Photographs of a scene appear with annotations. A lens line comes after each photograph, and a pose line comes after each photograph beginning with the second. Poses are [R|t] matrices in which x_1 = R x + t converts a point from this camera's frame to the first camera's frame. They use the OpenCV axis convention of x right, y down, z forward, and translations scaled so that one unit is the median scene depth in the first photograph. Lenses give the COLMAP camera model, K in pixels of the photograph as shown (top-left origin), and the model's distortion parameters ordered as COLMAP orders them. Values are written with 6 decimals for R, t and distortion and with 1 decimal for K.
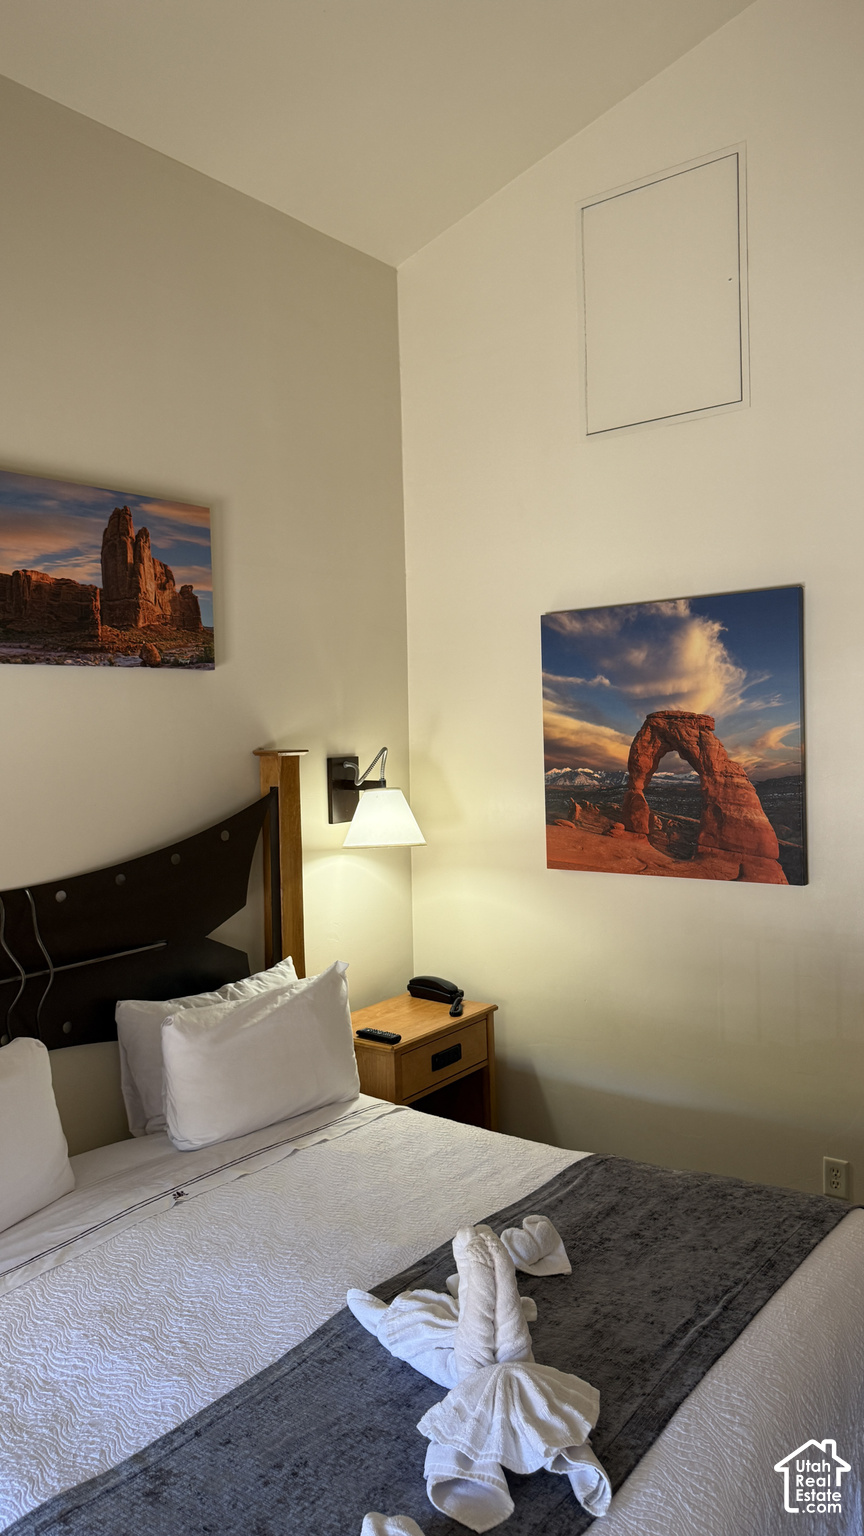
lens RADIAL K [[1092.3, 0, 440.9], [0, 1092.3, 780.7], [0, 0, 1]] dist [0.056748, -0.072491]
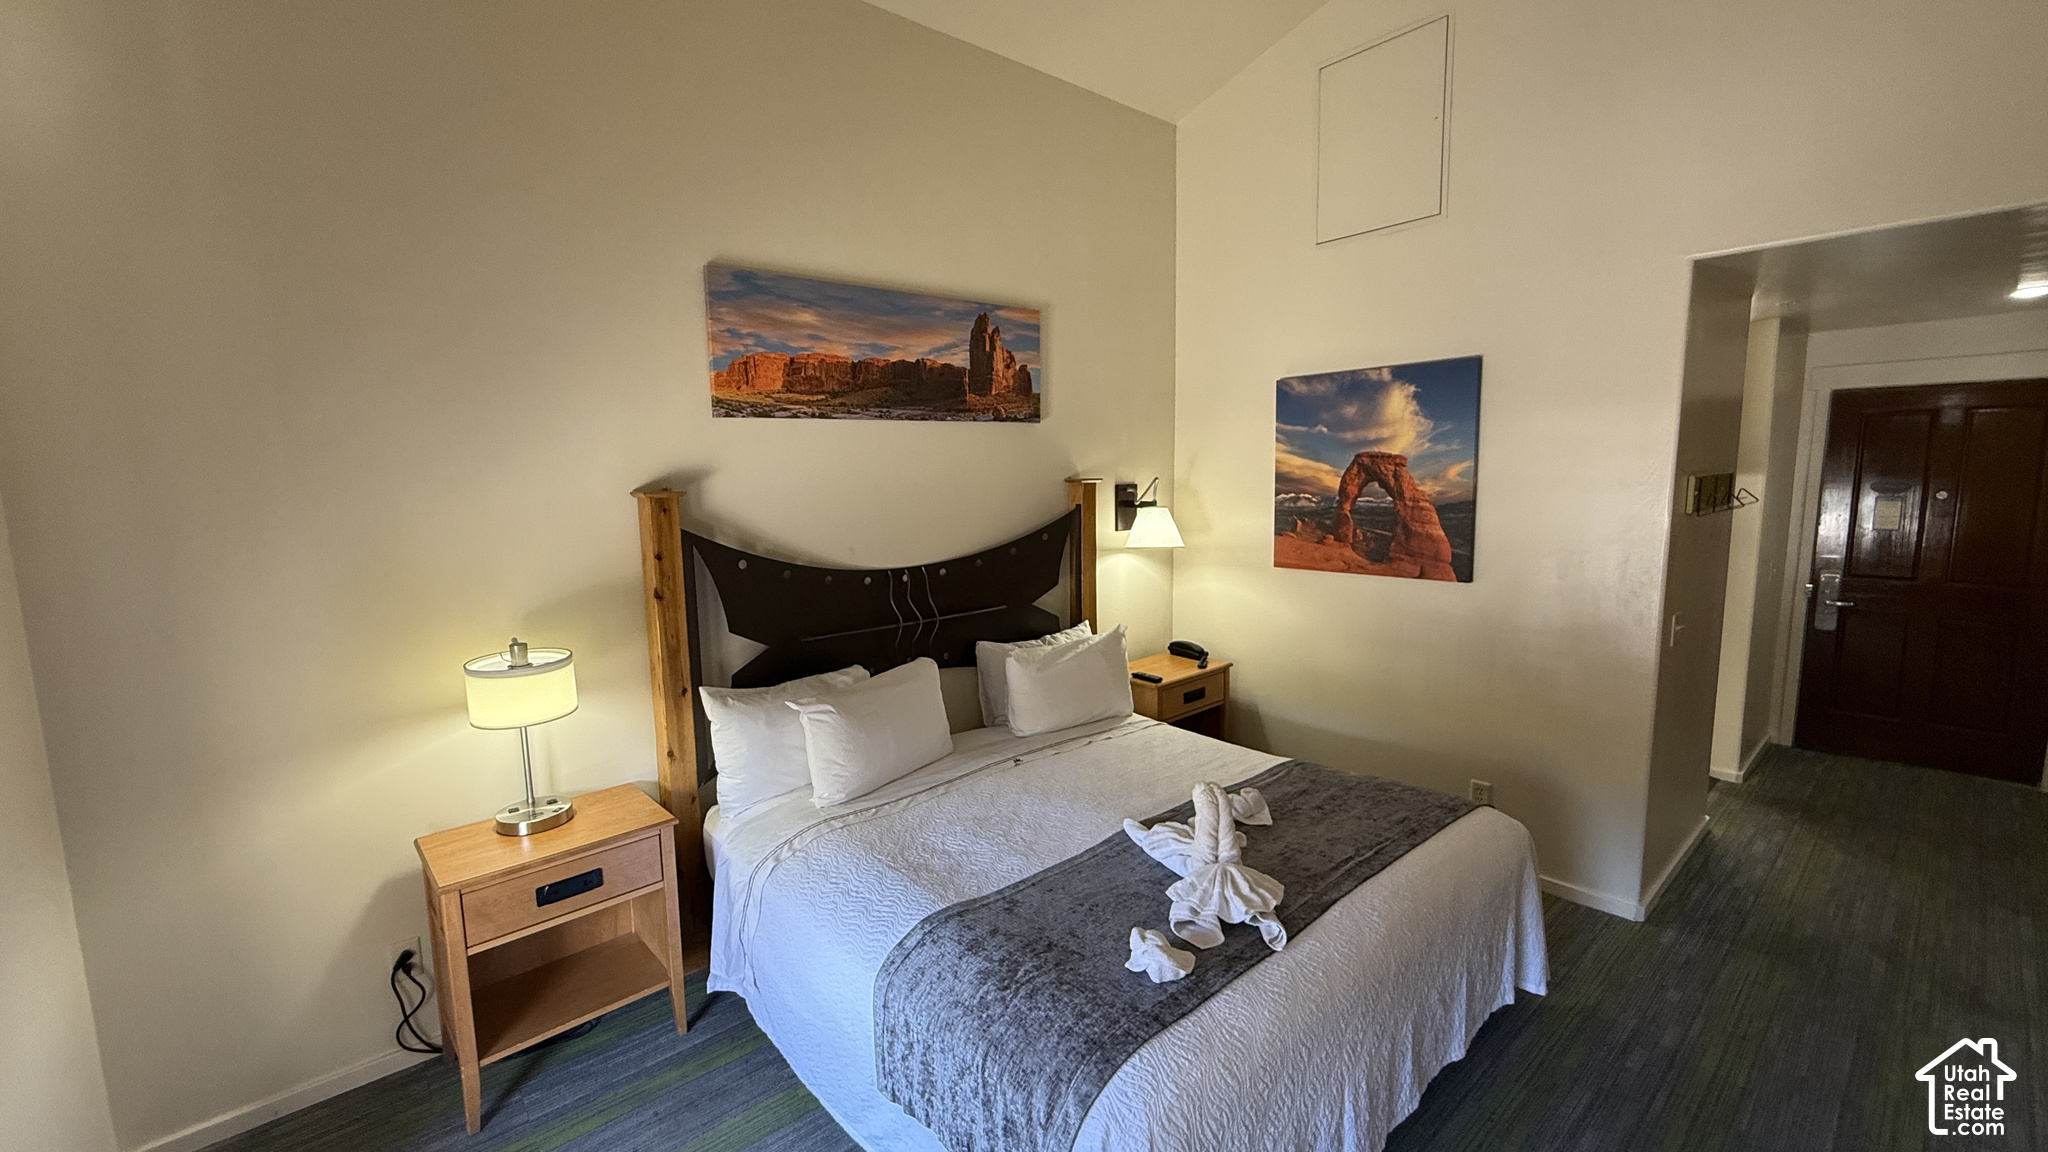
lens RADIAL K [[825.8, 0, 1021.8], [0, 825.8, 570.1], [0, 0, 1]] dist [0.001633, 0.000452]
pose [[0.977635, 0.031644, -0.207914, 0.004597], [-0.015283, 0.996691, 0.079831, 0.007607], [0.209752, -0.074868, 0.974884, -0.103645]]
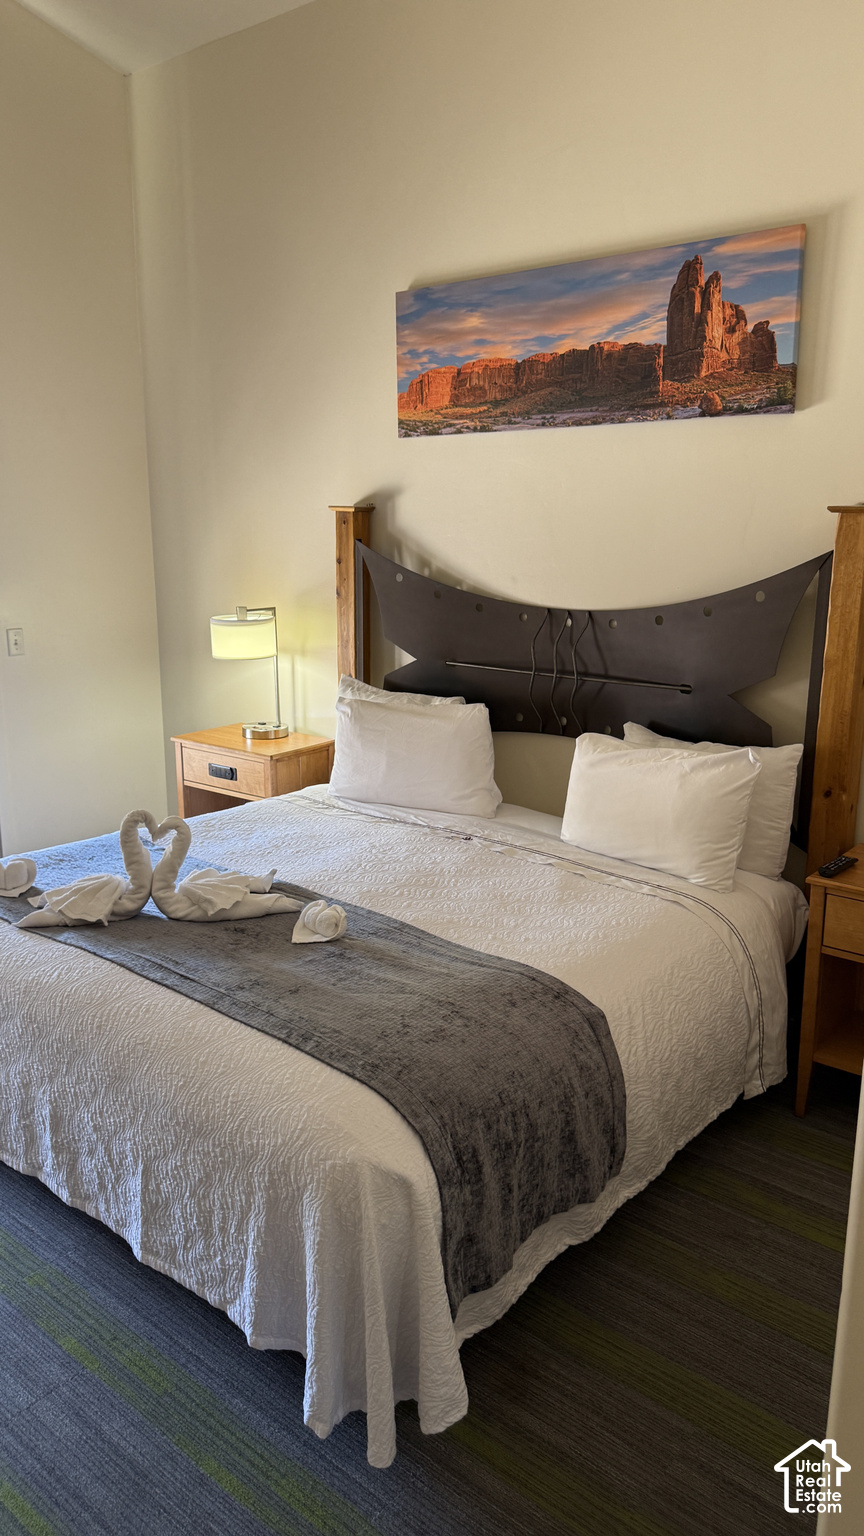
lens RADIAL K [[1092.3, 0, 436.9], [0, 1092.3, 769.0], [0, 0, 1]] dist [0.056748, -0.072491]
pose [[-0.022267, 0.246176, -0.968969, 0.831970], [-0.055431, 0.967415, 0.247054, -0.025171], [0.998214, 0.059212, -0.007896, 0.785023]]
